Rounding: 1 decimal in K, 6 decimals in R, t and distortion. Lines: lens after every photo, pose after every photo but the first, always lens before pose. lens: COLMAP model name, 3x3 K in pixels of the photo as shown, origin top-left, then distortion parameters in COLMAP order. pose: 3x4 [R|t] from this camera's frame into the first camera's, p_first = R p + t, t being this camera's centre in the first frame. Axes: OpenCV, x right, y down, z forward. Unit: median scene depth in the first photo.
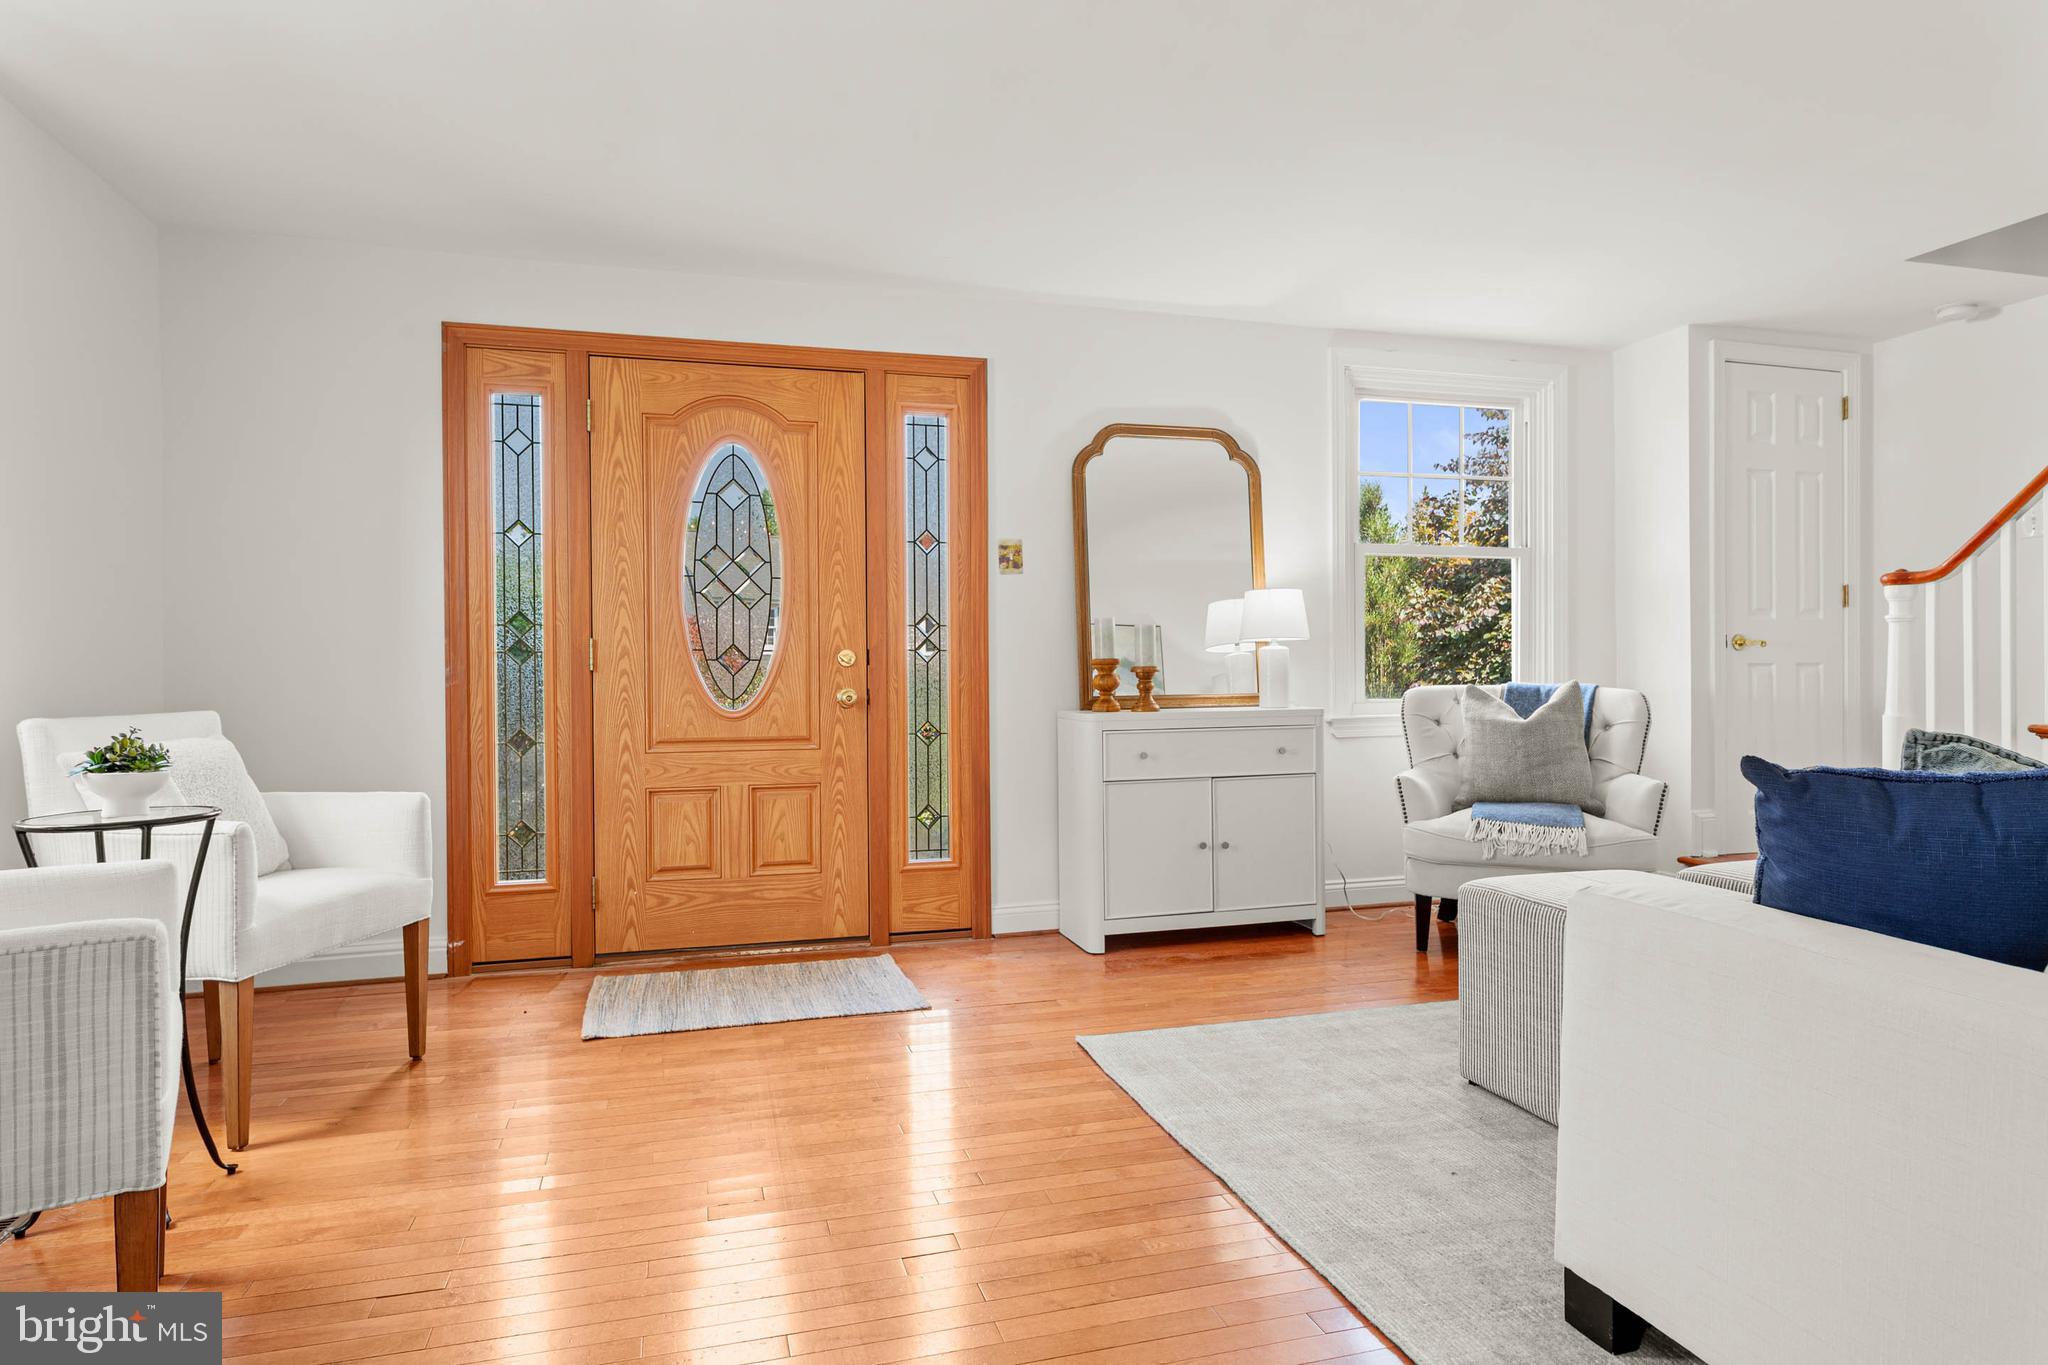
lens RADIAL K [[1182.3, 0, 1019.8], [0, 1182.3, 689.8], [0, 0, 1]] dist [0.003059, -0.003935]
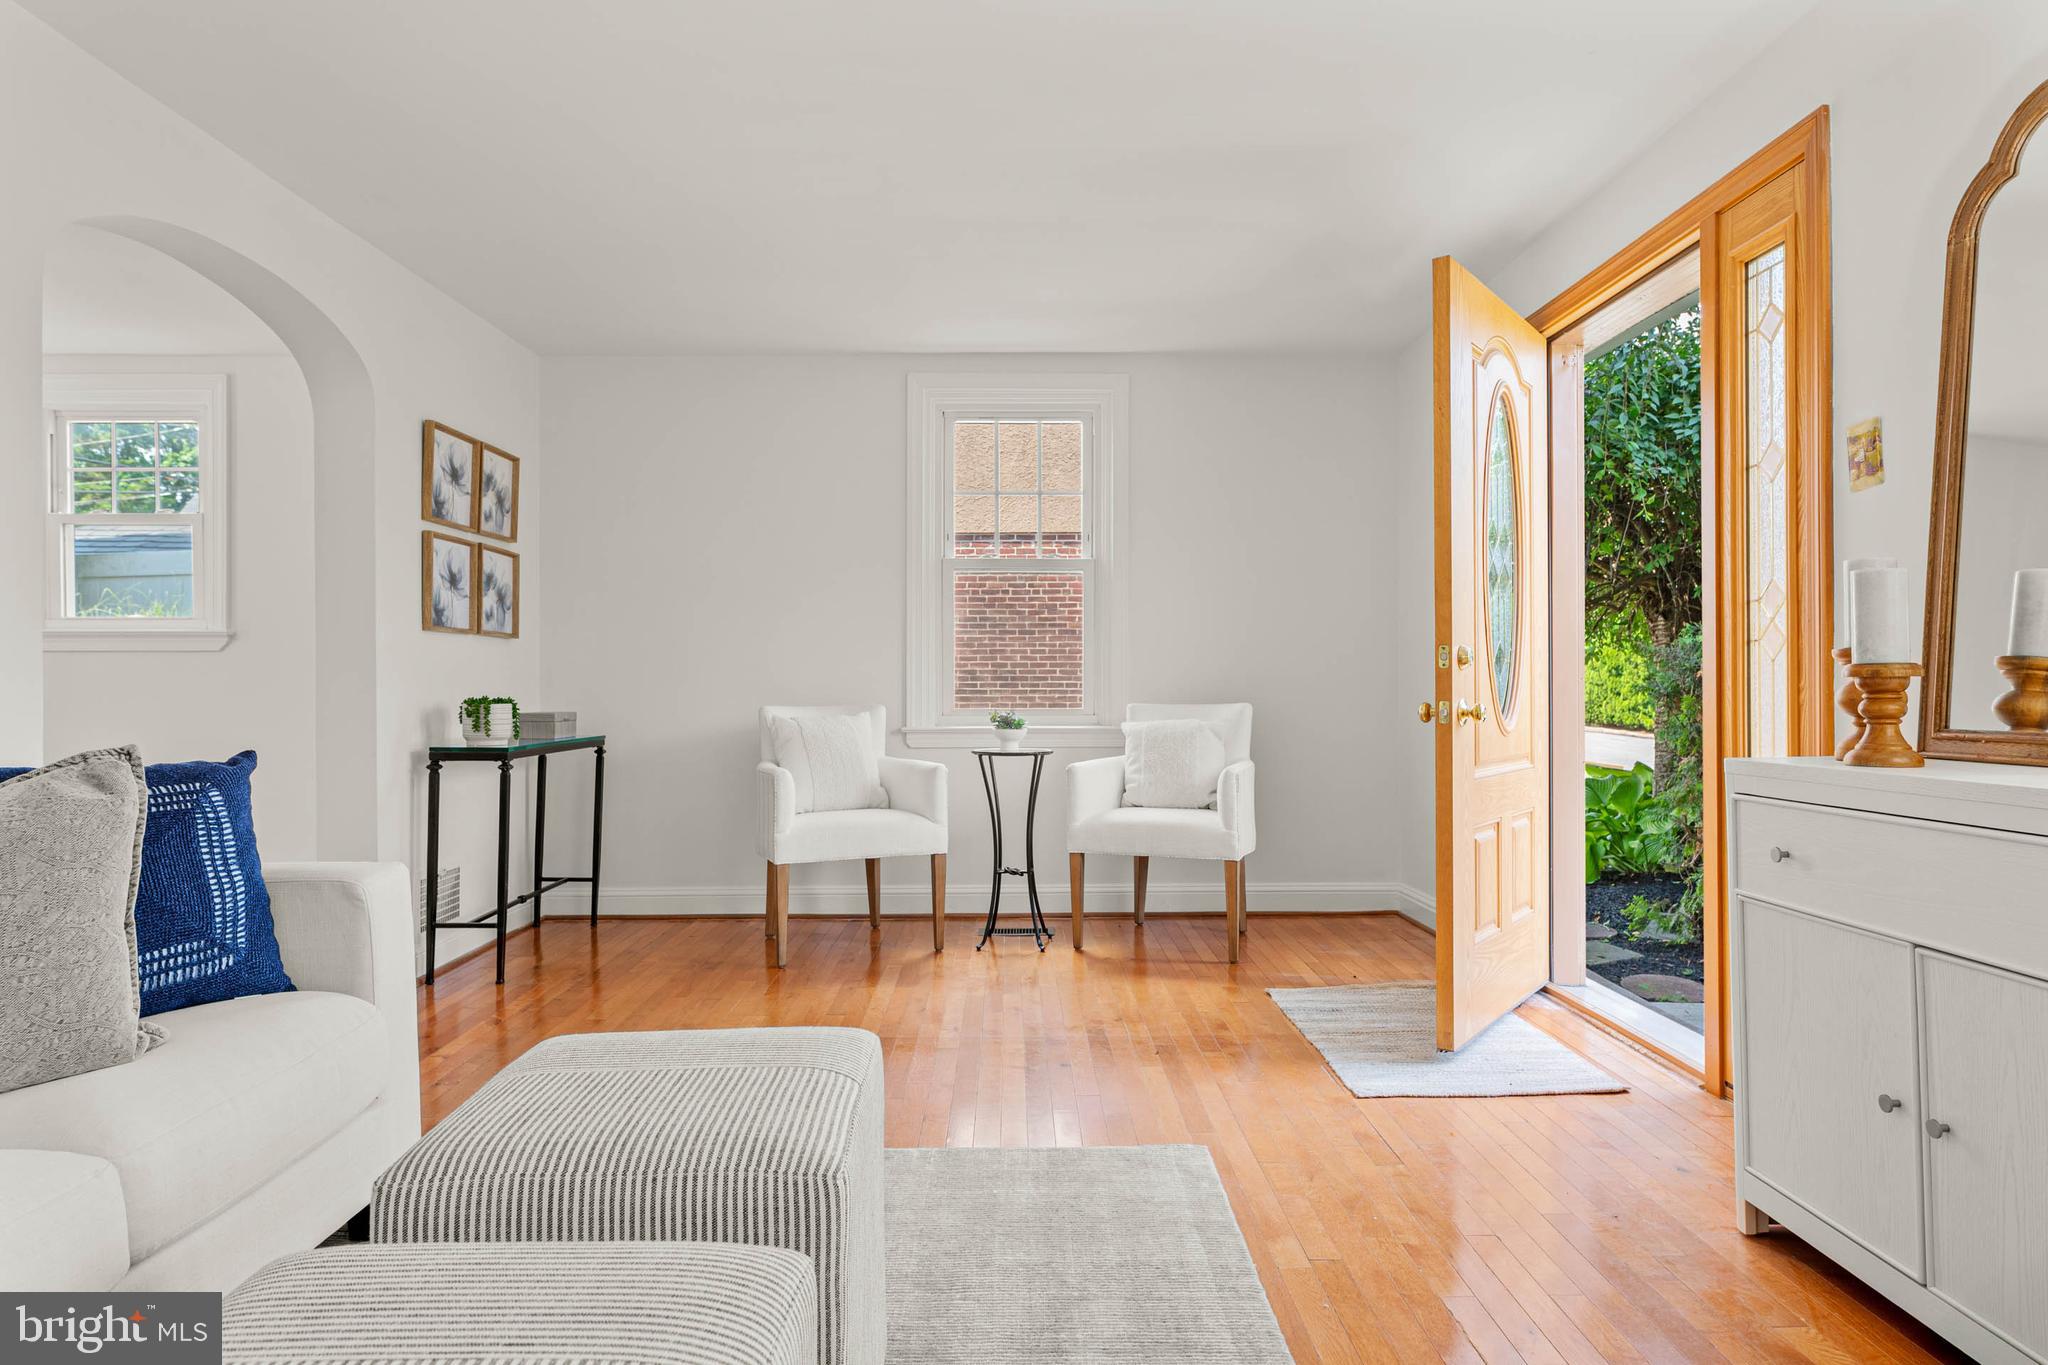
lens RADIAL K [[1182.3, 0, 1005.6], [0, 1182.3, 666.7], [0, 0, 1]] dist [0.003059, -0.003935]
pose [[-0.270322, -0.002184, -0.962767, 0.628696], [-0.003364, 0.999993, -0.001324, -0.017291], [0.962764, 0.002880, -0.270328, 0.814008]]
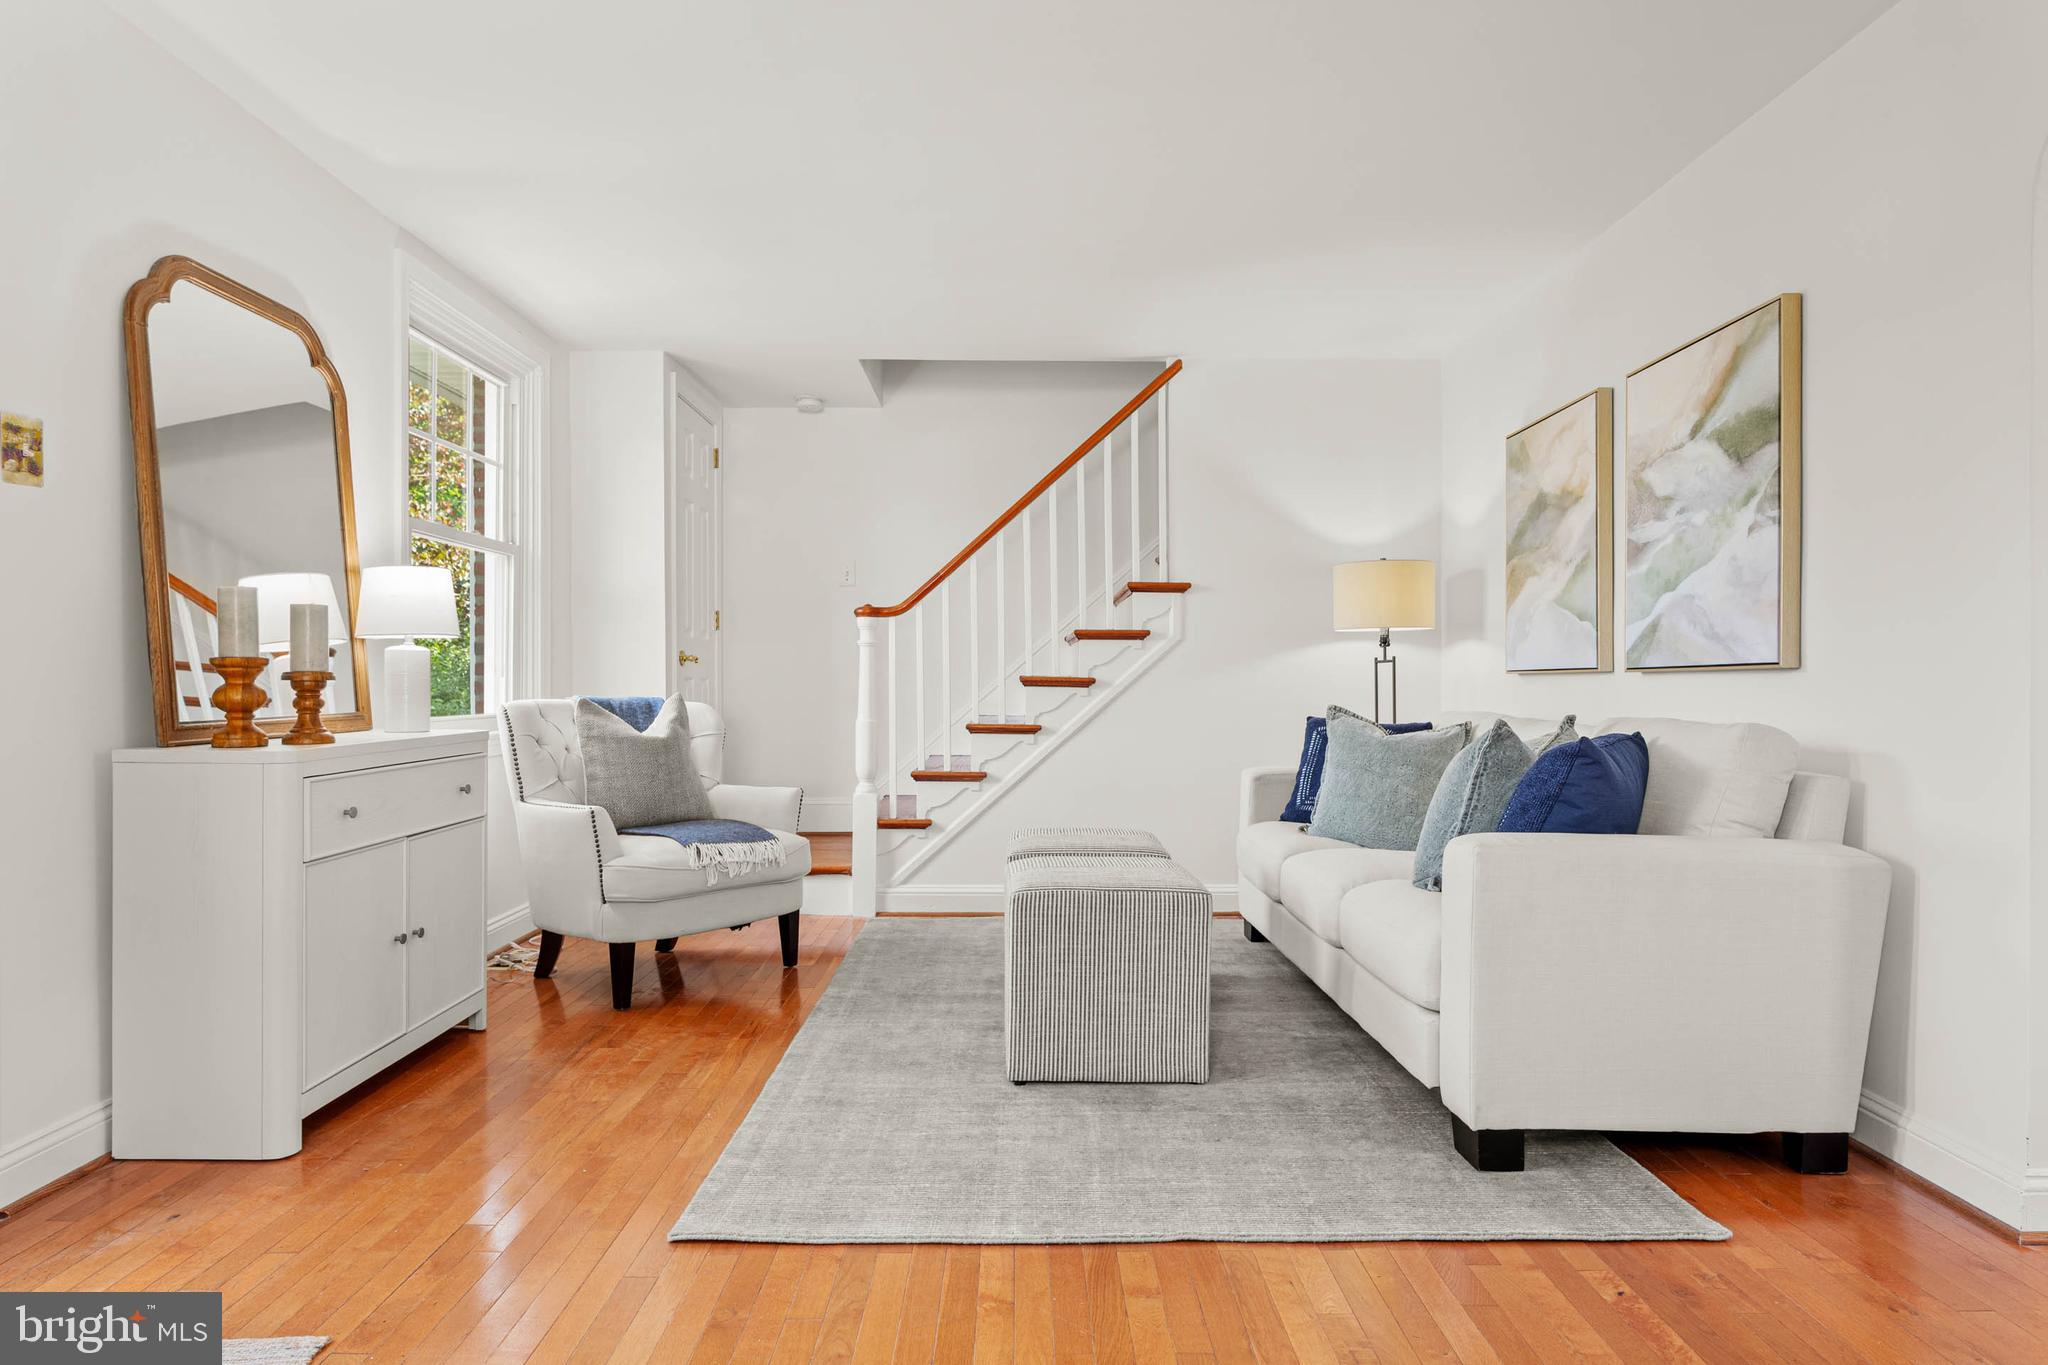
lens RADIAL K [[1182.3, 0, 1033.1], [0, 1182.3, 685.4], [0, 0, 1]] dist [0.003059, -0.003935]
pose [[0.260772, 0.005135, 0.965387, -0.402410], [0.010001, 0.999918, -0.008020, -0.003530], [-0.965349, 0.011746, 0.260699, 0.474050]]
